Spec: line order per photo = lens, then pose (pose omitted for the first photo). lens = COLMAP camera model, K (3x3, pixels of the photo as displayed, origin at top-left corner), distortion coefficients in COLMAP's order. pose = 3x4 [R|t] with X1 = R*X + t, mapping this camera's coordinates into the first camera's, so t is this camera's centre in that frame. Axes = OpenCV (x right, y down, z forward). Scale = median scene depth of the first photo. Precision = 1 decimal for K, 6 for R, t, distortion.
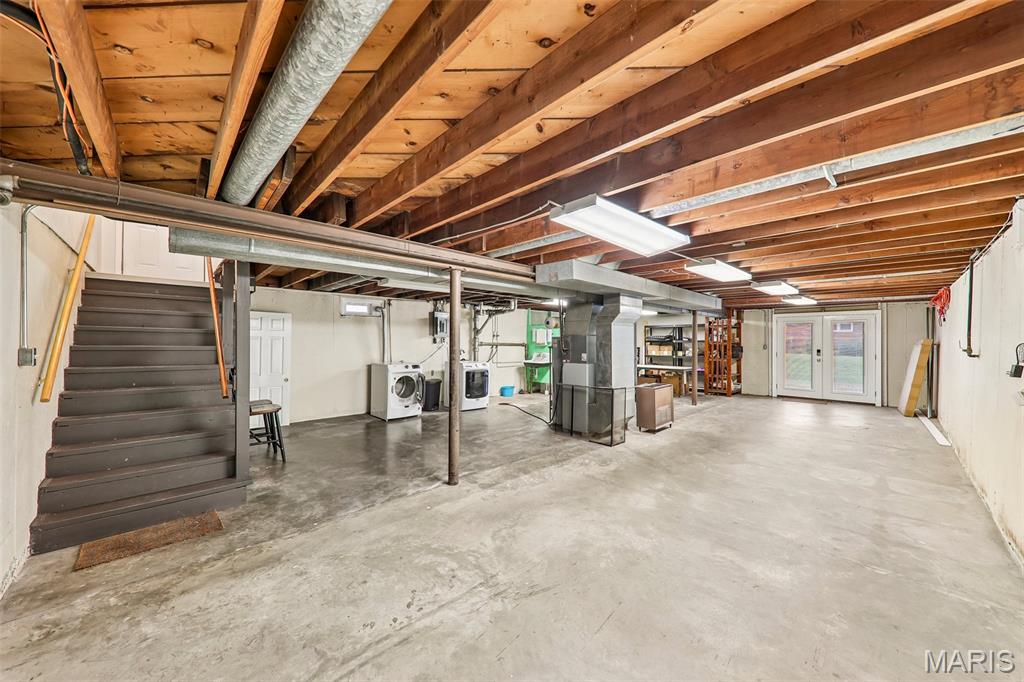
lens RADIAL K [[356.0, 0, 510.5], [0, 356.0, 343.4], [0, 0, 1]] dist [0.017665, -0.008610]
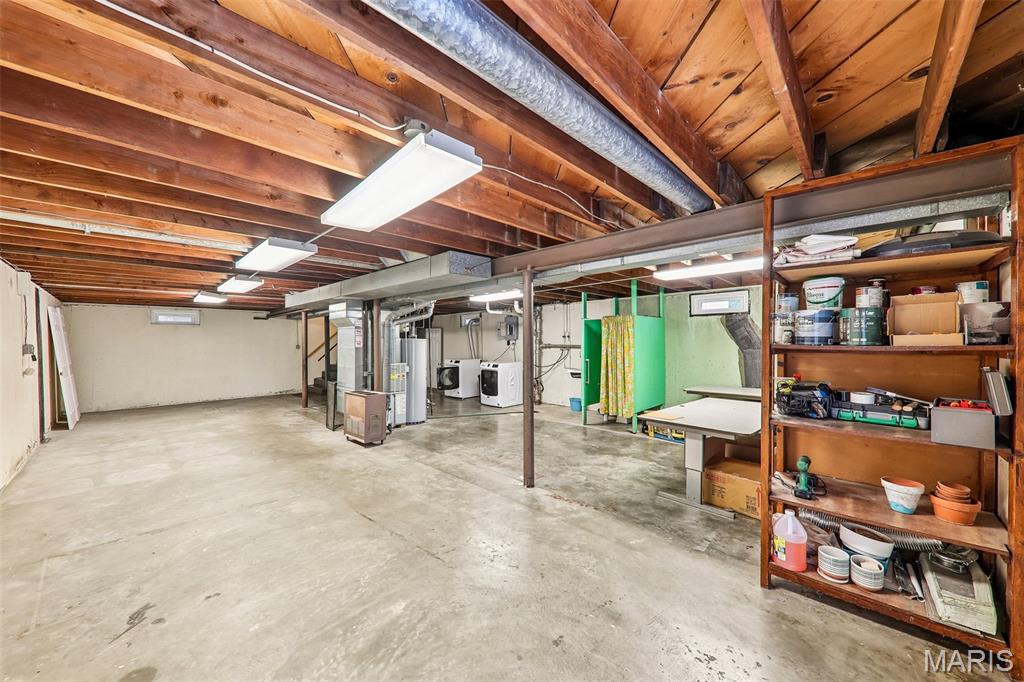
lens RADIAL K [[369.0, 0, 512.0], [0, 369.0, 341.0], [0, 0, 1]] dist [0.018216, -0.009949]
pose [[0.047087, -0.008623, -0.998854, 1.884441], [-0.005655, 0.999944, -0.008899, -0.004233], [0.998875, 0.006067, 0.047035, 1.861856]]
